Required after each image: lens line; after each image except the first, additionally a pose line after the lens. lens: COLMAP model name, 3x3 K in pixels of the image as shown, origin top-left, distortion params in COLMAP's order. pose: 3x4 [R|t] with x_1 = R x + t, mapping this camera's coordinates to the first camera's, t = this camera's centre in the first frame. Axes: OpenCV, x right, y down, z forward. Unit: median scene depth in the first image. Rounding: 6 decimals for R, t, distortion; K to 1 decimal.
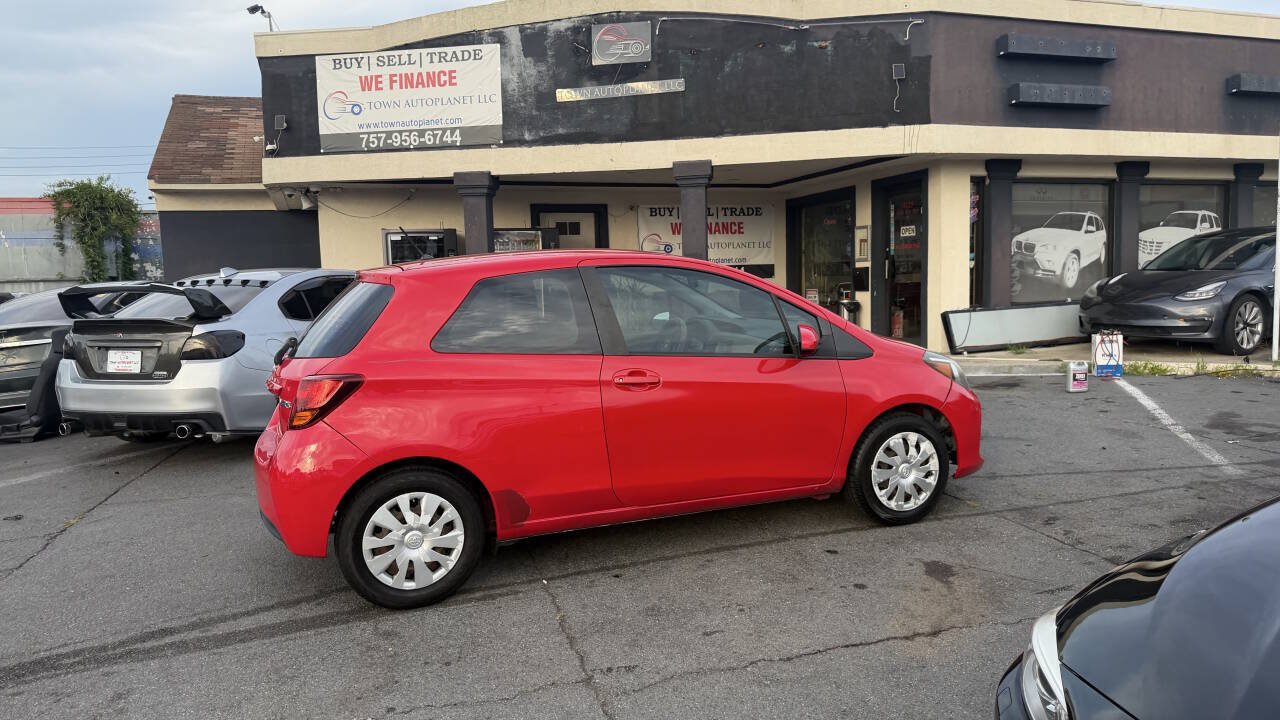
lens RADIAL K [[894.7, 0, 633.6], [0, 894.7, 367.4], [0, 0, 1]] dist [0.059164, -0.080267]
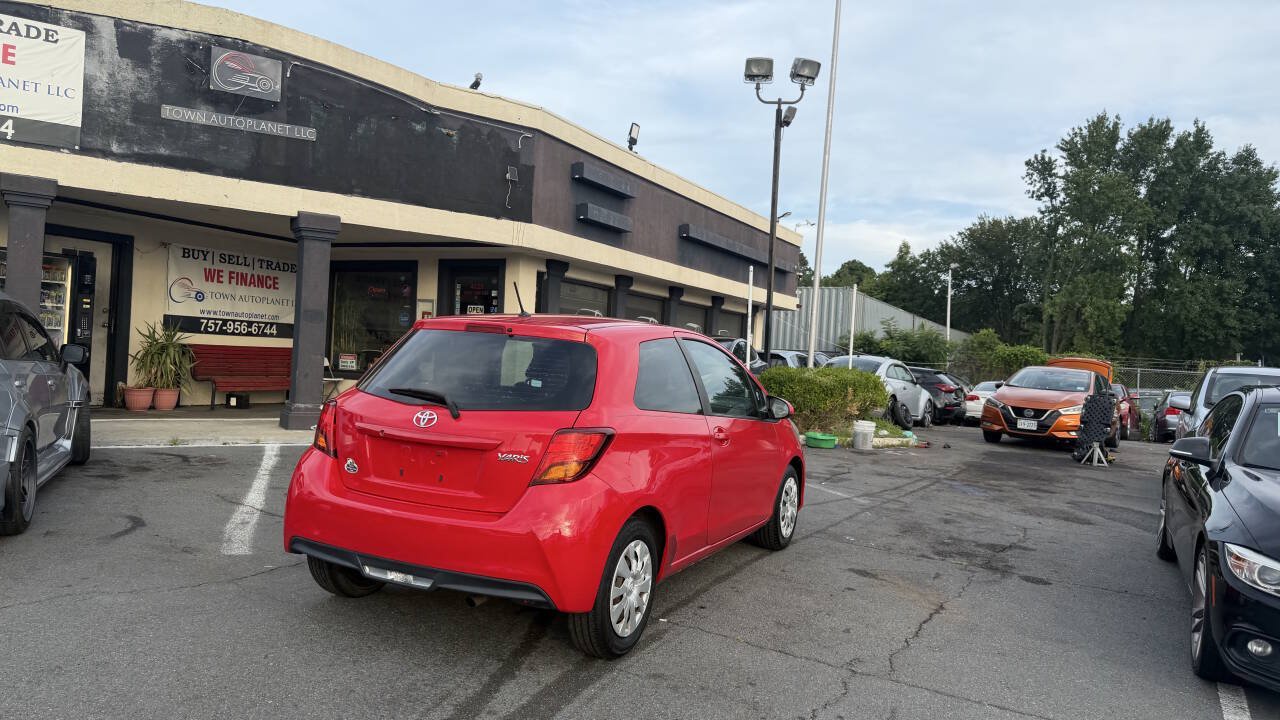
lens RADIAL K [[894.7, 0, 643.2], [0, 894.7, 362.9], [0, 0, 1]] dist [0.059164, -0.080267]
pose [[0.720887, 0.064504, 0.690044, -0.339607], [-0.007387, 0.996318, -0.085417, 0.007173], [-0.693013, 0.056479, 0.718710, 0.078222]]
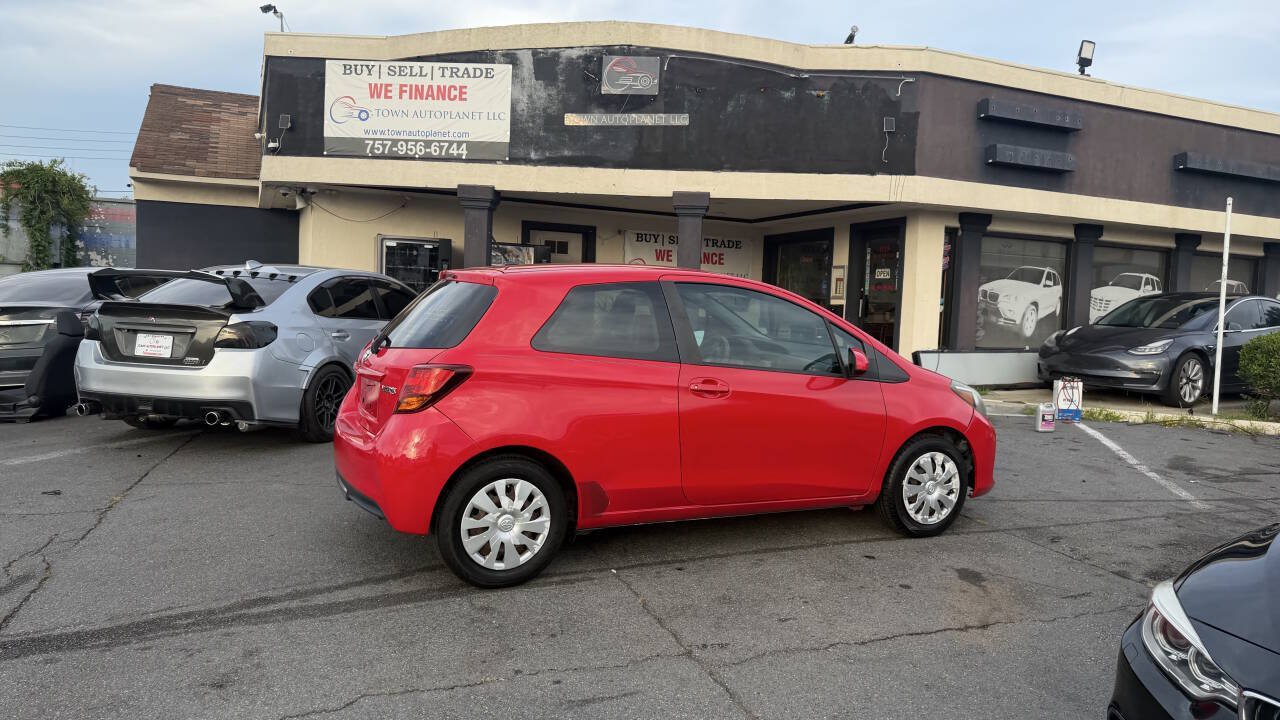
lens RADIAL K [[894.7, 0, 647.3], [0, 894.7, 360.2], [0, 0, 1]] dist [0.059164, -0.080267]
pose [[0.994352, 0.062860, 0.085516, -0.063082], [-0.059615, 0.997420, -0.039996, 0.010727], [-0.087810, 0.034672, 0.995534, -0.029434]]
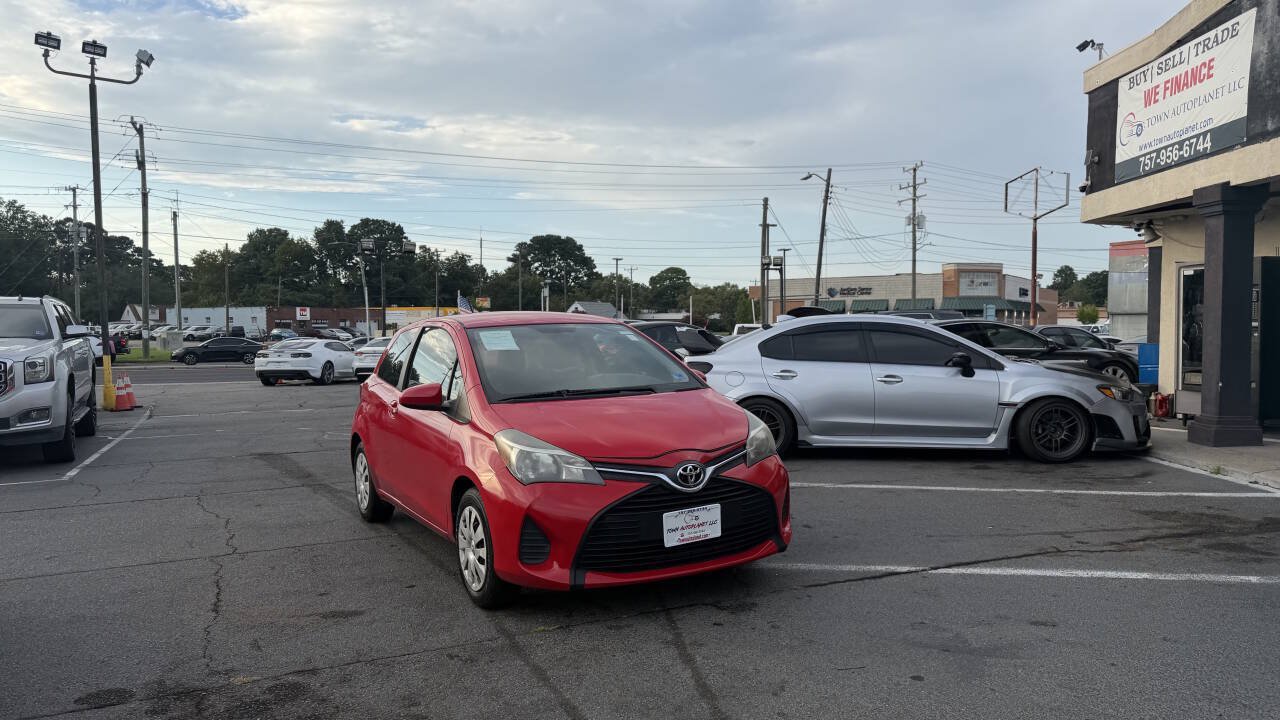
lens RADIAL K [[894.7, 0, 646.2], [0, 894.7, 368.0], [0, 0, 1]] dist [0.059164, -0.080267]
pose [[0.139859, 0.071302, -0.987601, 0.543013], [-0.096756, 0.993615, 0.058034, -0.063688], [0.985433, 0.087440, 0.145865, 0.442833]]
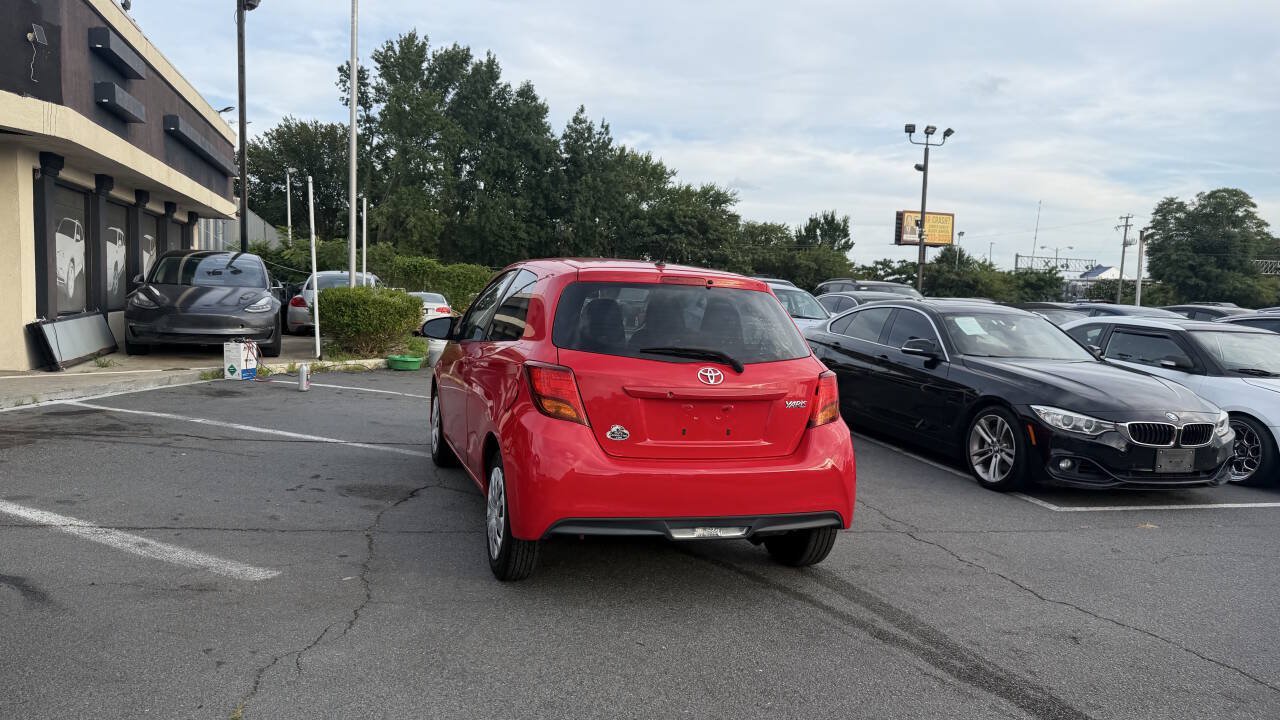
lens RADIAL K [[894.7, 0, 640.1], [0, 894.7, 382.2], [0, 0, 1]] dist [0.059164, -0.080267]
pose [[0.048800, -0.067122, 0.996551, -0.508568], [0.066384, 0.995751, 0.063817, -0.022500], [-0.996600, 0.063041, 0.053048, 0.402996]]
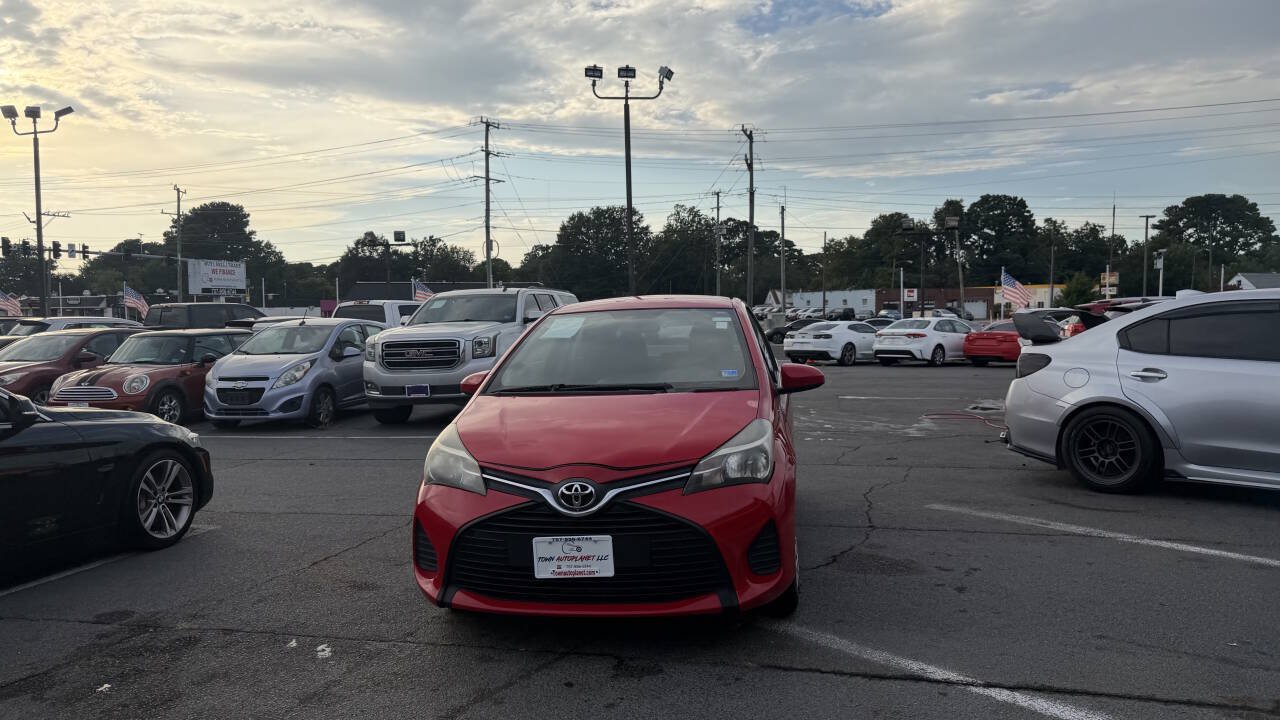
lens RADIAL K [[894.7, 0, 654.2], [0, 894.7, 372.9], [0, 0, 1]] dist [0.059164, -0.080267]
pose [[-0.500951, 0.091092, -0.860669, 0.422063], [-0.059850, 0.988419, 0.139449, -0.085955], [0.863404, 0.121368, -0.489697, 0.695947]]
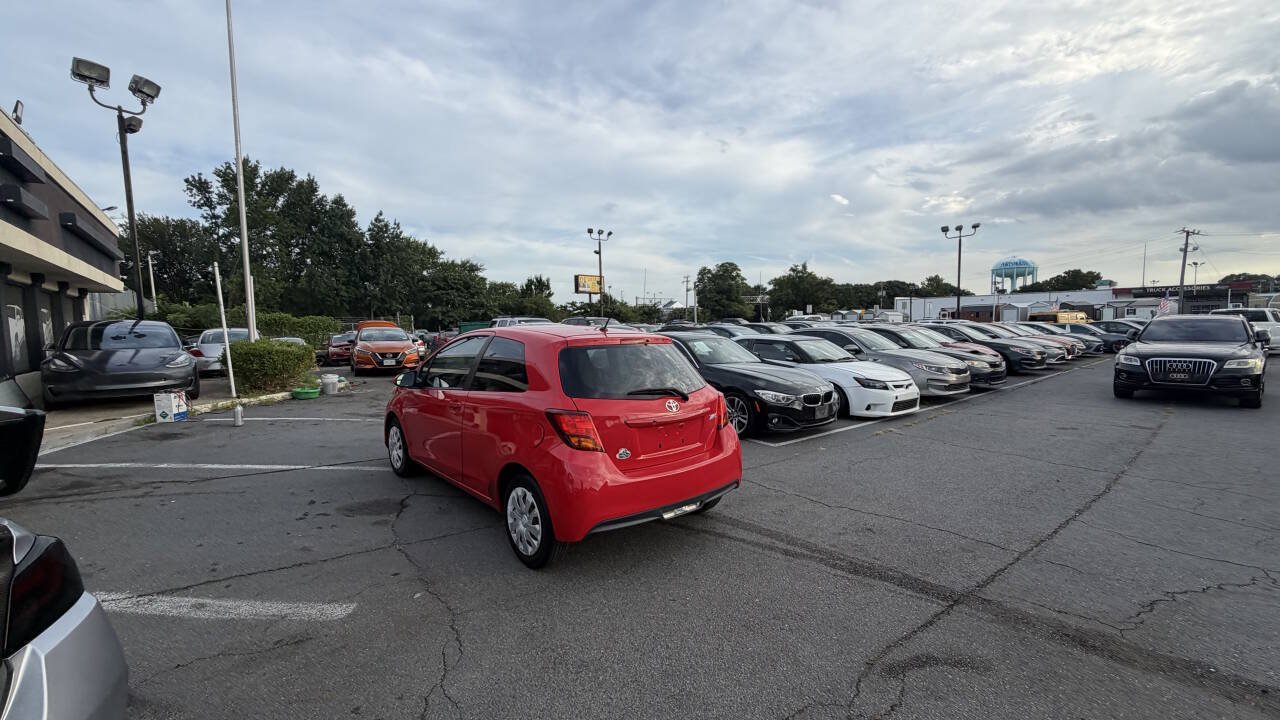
lens RADIAL K [[510.0, 0, 634.2], [0, 510.0, 367.2], [0, 0, 1]] dist [-0.003370, 0.000755]
pose [[-0.339316, -0.046323, 0.939531, -0.432093], [0.121999, 0.988184, 0.092782, -0.054406], [-0.932728, 0.146104, -0.329655, 0.511545]]
